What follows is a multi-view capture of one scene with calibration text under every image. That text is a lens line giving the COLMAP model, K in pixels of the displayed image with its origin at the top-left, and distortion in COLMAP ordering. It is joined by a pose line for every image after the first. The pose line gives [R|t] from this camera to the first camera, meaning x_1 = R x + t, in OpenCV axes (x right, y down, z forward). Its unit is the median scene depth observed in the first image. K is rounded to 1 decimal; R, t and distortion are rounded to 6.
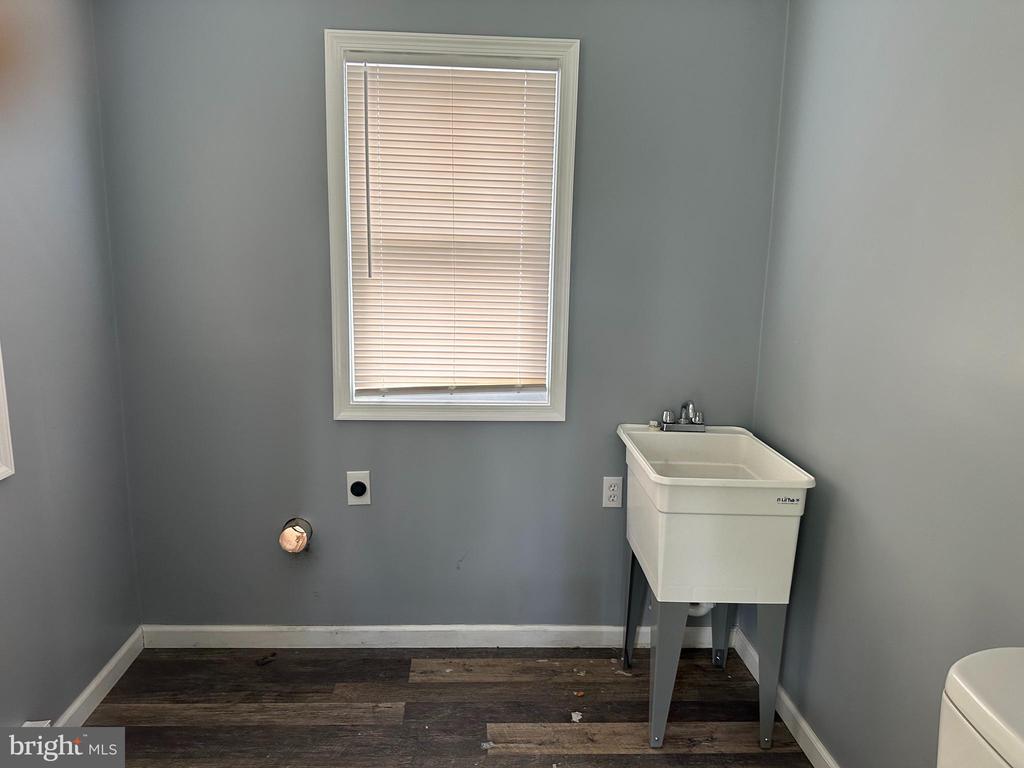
lens RADIAL K [[715.2, 0, 512.0], [0, 715.2, 384.0], [0, 0, 1]] dist [0.058250, -0.082249]
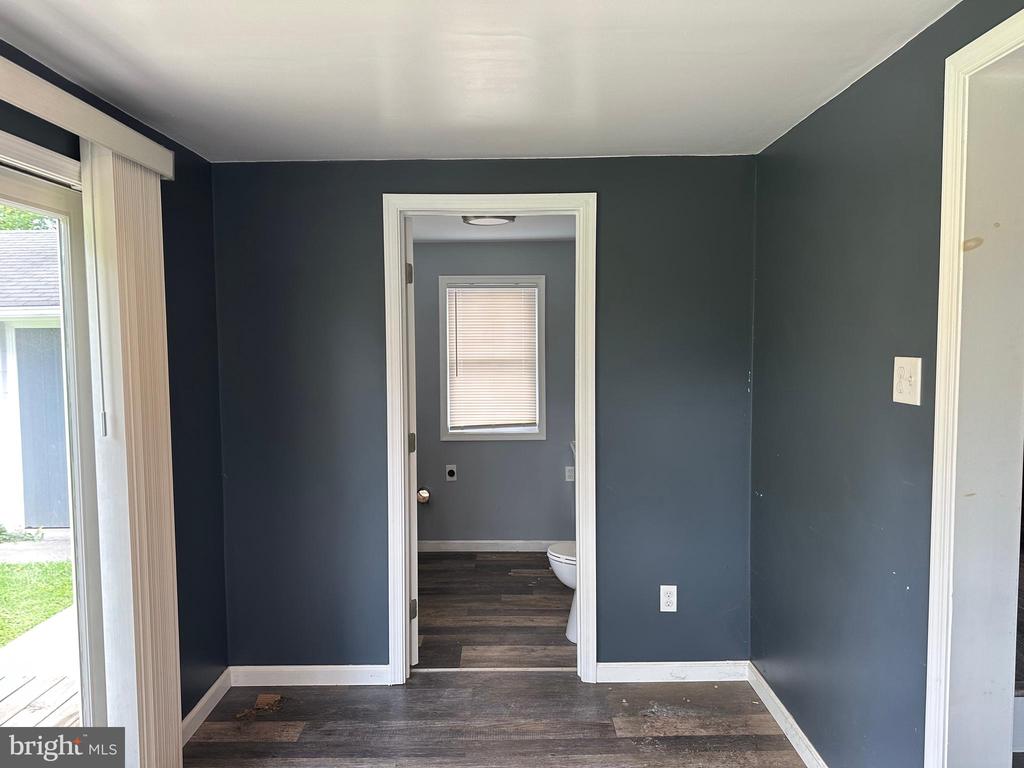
lens RADIAL K [[715.2, 0, 512.0], [0, 715.2, 384.0], [0, 0, 1]] dist [0.058250, -0.082249]
pose [[0.998197, -0.024588, -0.054757, 0.094262], [0.018487, 0.993839, -0.109278, 0.118728], [0.057106, 0.108069, 0.992502, -1.171609]]
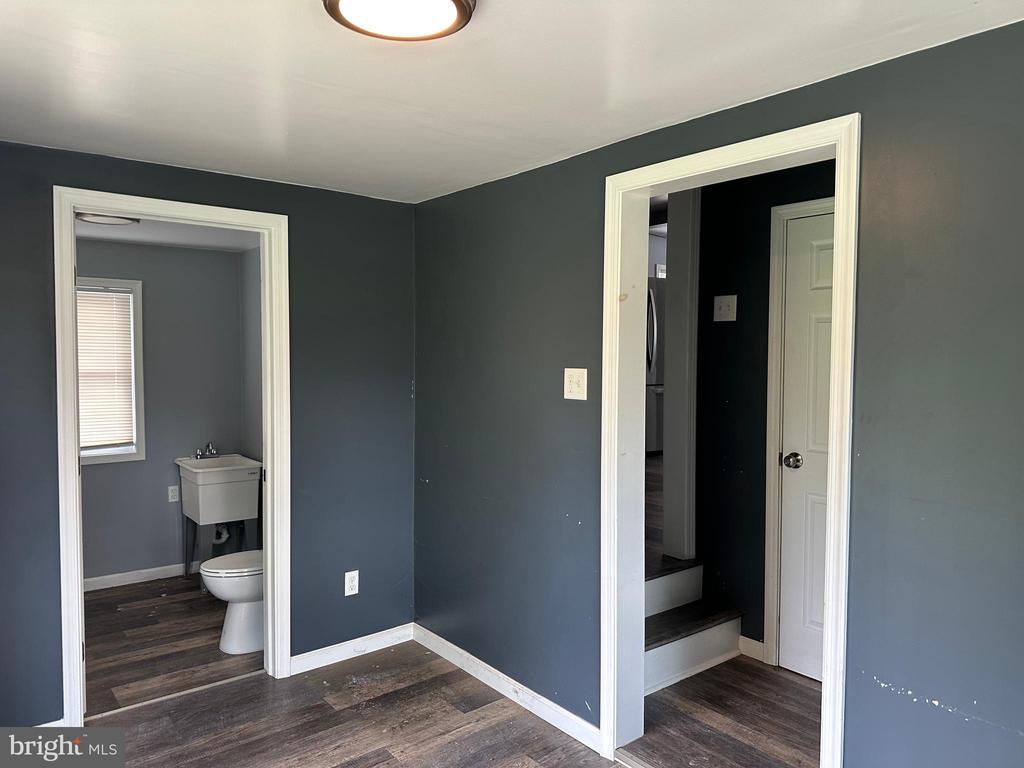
lens RADIAL K [[715.2, 0, 512.0], [0, 715.2, 384.0], [0, 0, 1]] dist [0.058250, -0.082249]
pose [[0.809506, -0.040814, 0.585692, -0.270204], [0.109260, 0.990627, -0.081980, 0.120779], [-0.576856, 0.130356, 0.806377, -1.241163]]
